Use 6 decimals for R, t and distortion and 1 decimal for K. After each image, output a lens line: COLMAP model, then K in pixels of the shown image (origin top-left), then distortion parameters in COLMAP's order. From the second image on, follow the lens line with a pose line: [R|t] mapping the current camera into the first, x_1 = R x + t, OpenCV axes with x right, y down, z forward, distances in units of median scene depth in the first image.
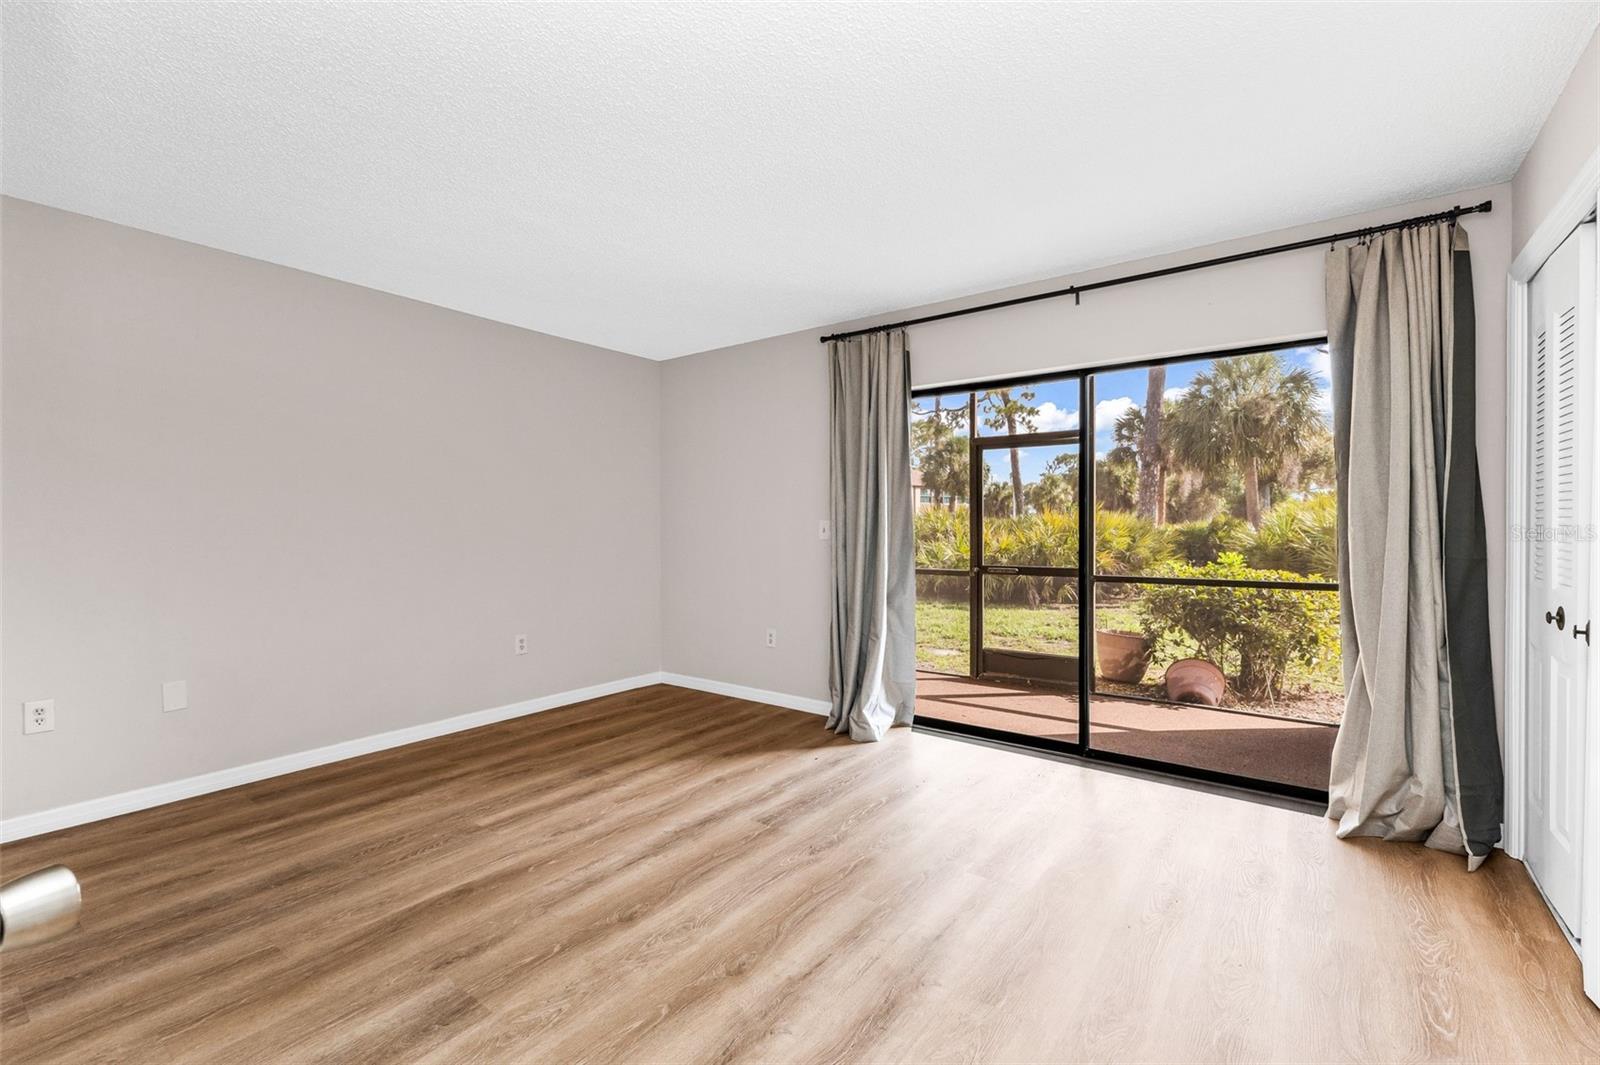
lens RADIAL K [[688.2, 0, 800.0], [0, 688.2, 532.5], [0, 0, 1]] dist [0.007323, 0.000191]
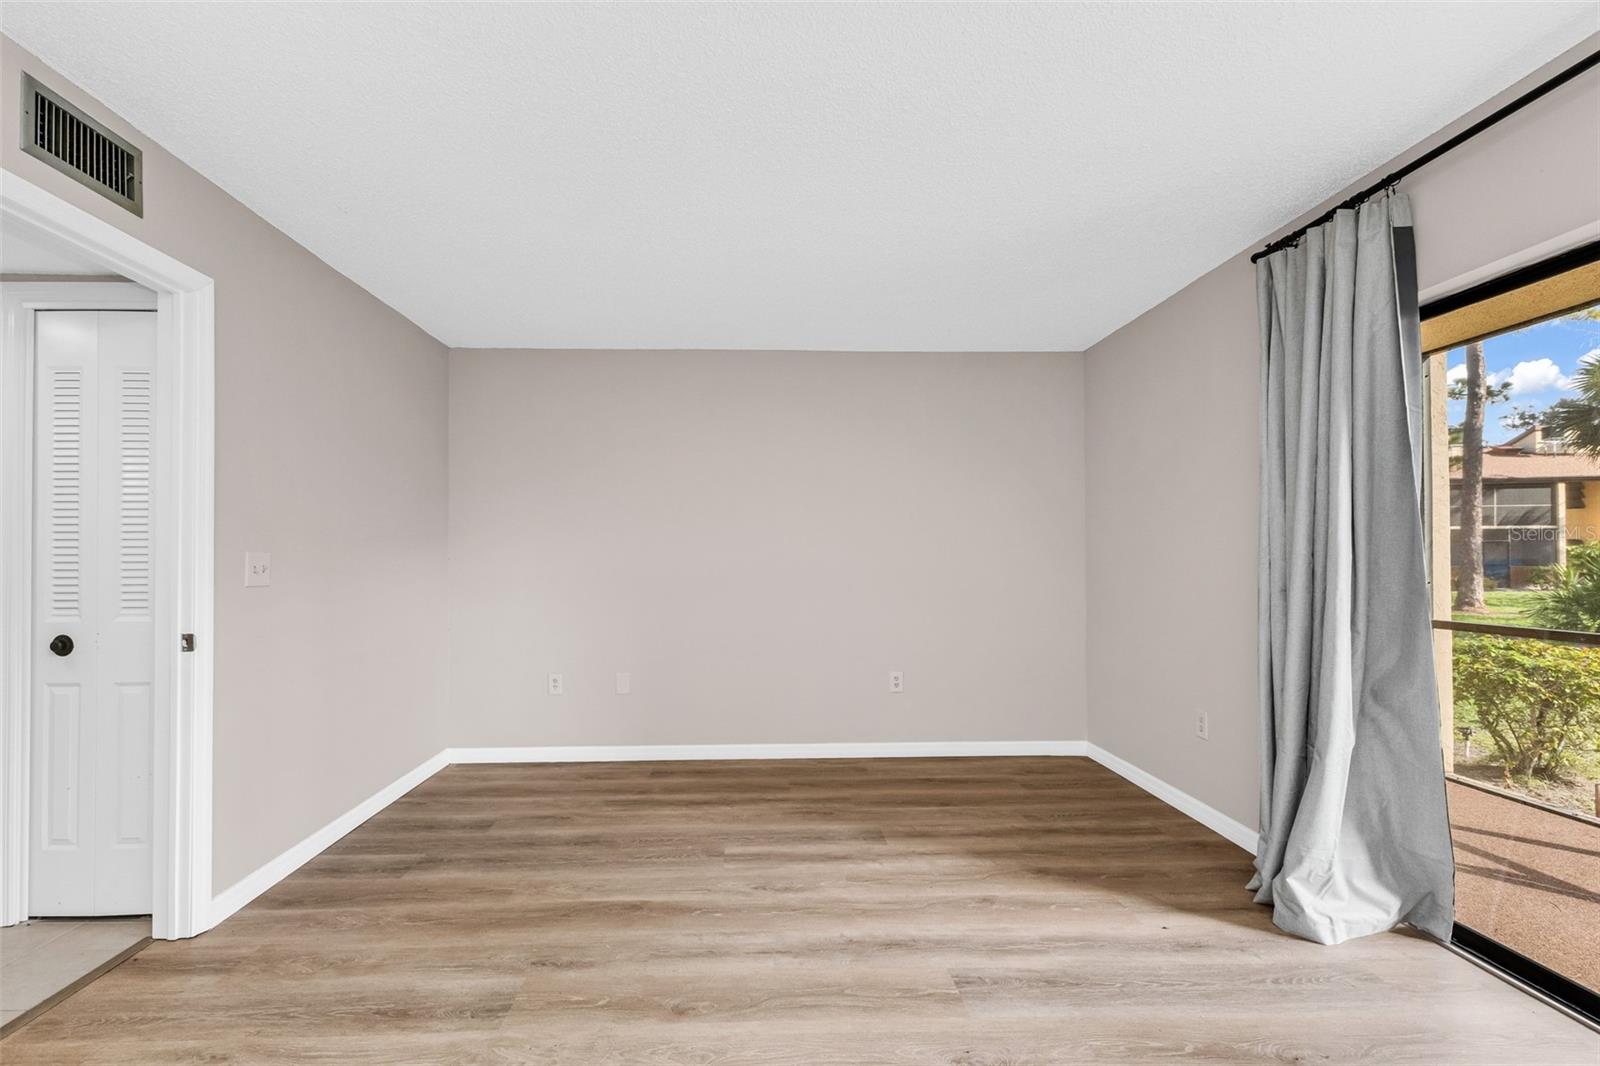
lens RADIAL K [[698.7, 0, 768.6], [0, 698.7, 562.4], [0, 0, 1]] dist [0.005831, 0.000014]
pose [[0.618820, 0.004732, -0.785518, 0.312992], [-0.004502, 0.999987, 0.002477, -0.006741], [0.785520, 0.002004, 0.618833, 0.327377]]
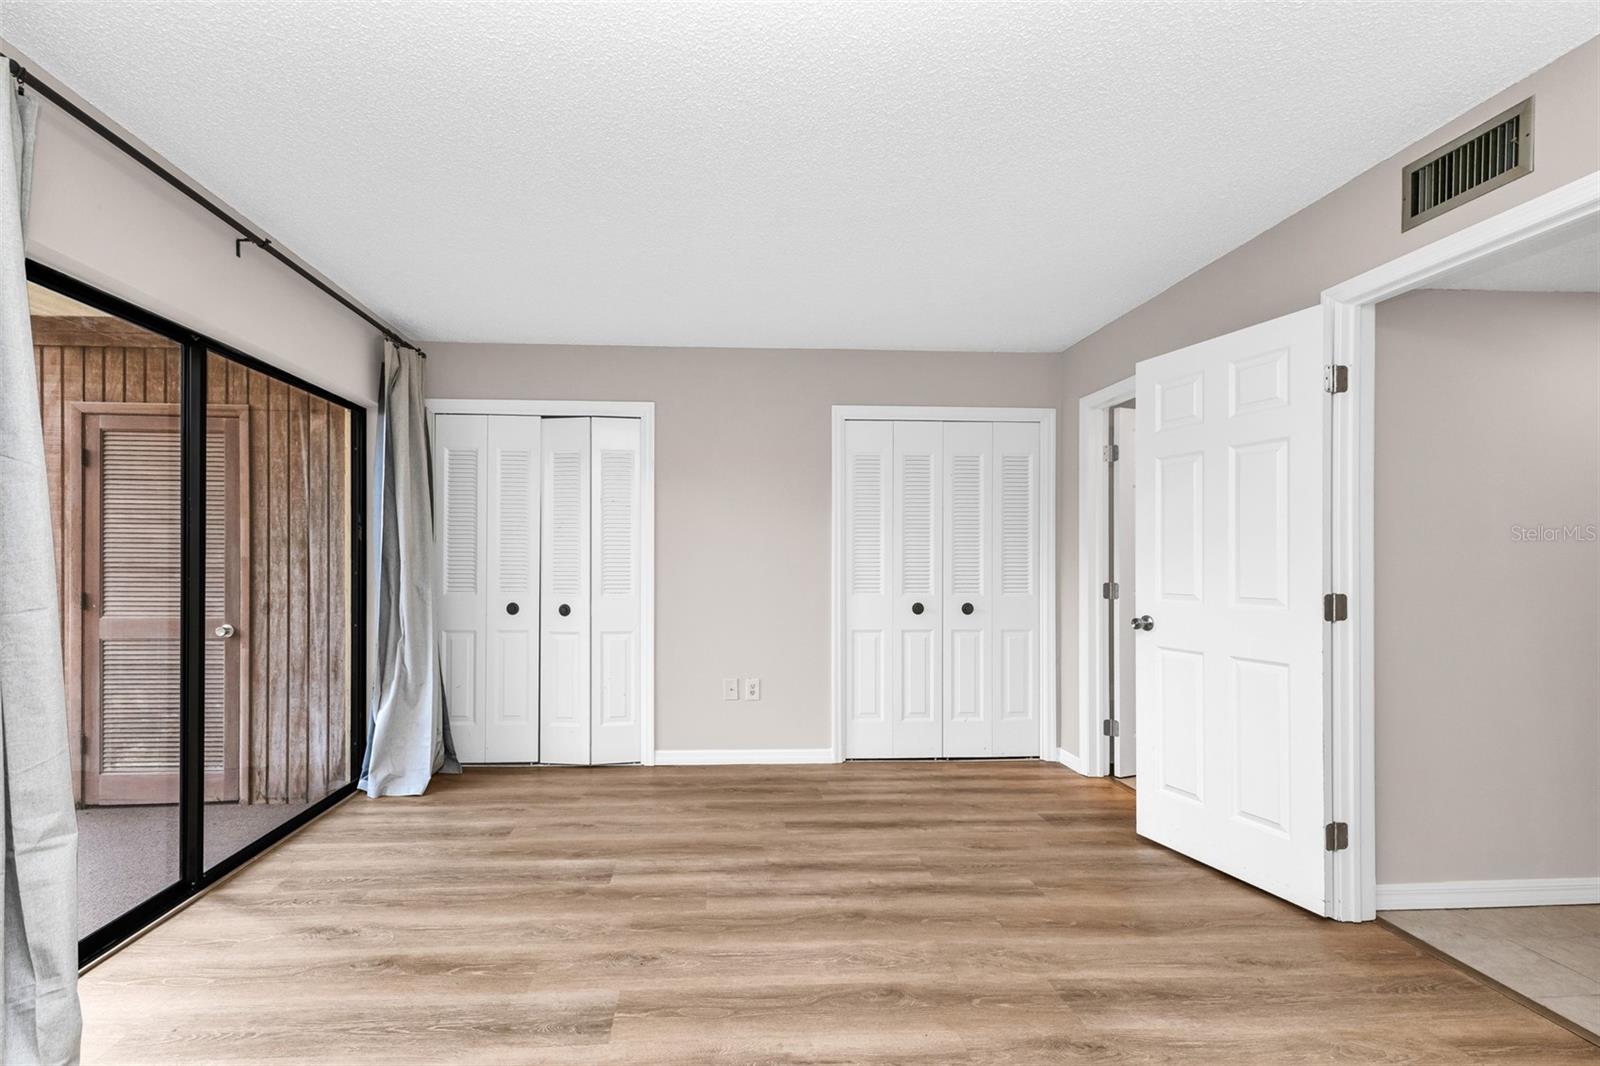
lens RADIAL K [[726.8, 0, 739.7], [0, 726.8, 557.7], [0, 0, 1]] dist [0.014318, 0.000183]
pose [[-0.629541, 0.000707, 0.776967, -0.532040], [0.005160, 0.999981, 0.003271, -0.012835], [-0.776950, 0.006068, -0.629533, 1.074757]]
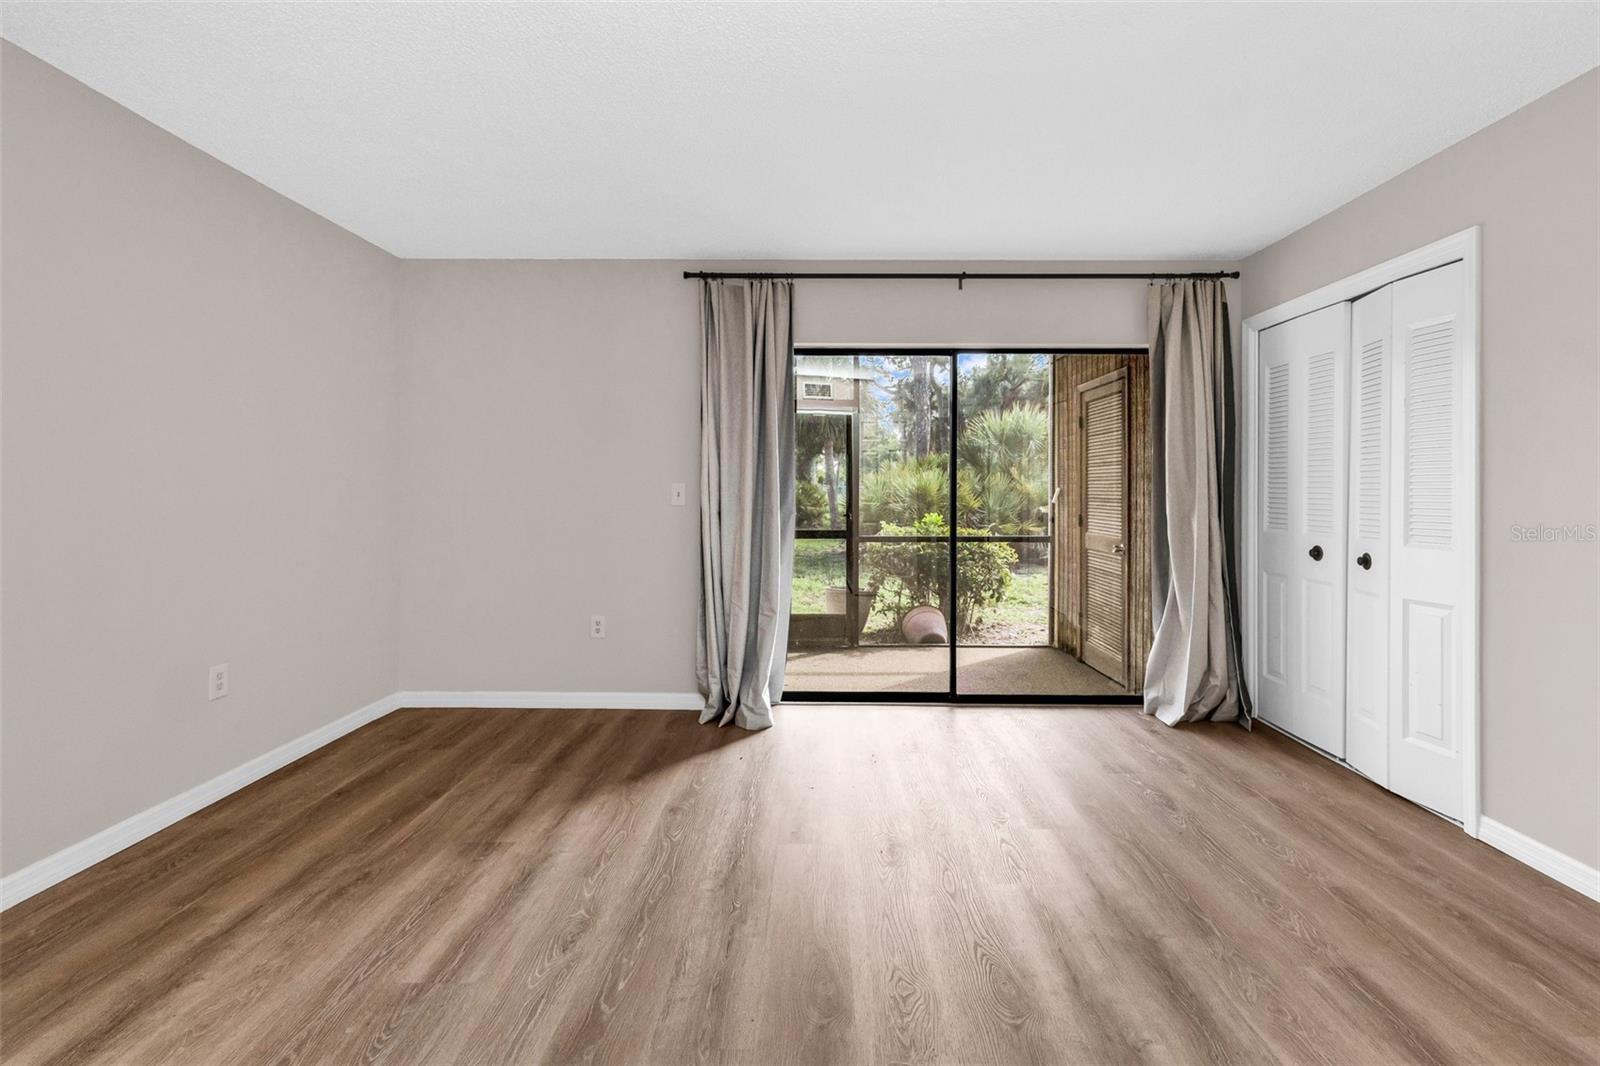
lens RADIAL K [[707.5, 0, 817.7], [0, 707.5, 483.6], [0, 0, 1]] dist [0.010921, -0.000139]
pose [[0.809499, 0.010540, 0.587026, -0.441577], [0.000070, 0.999837, -0.018048, -0.000780], [-0.587121, 0.014651, 0.809367, 0.225207]]
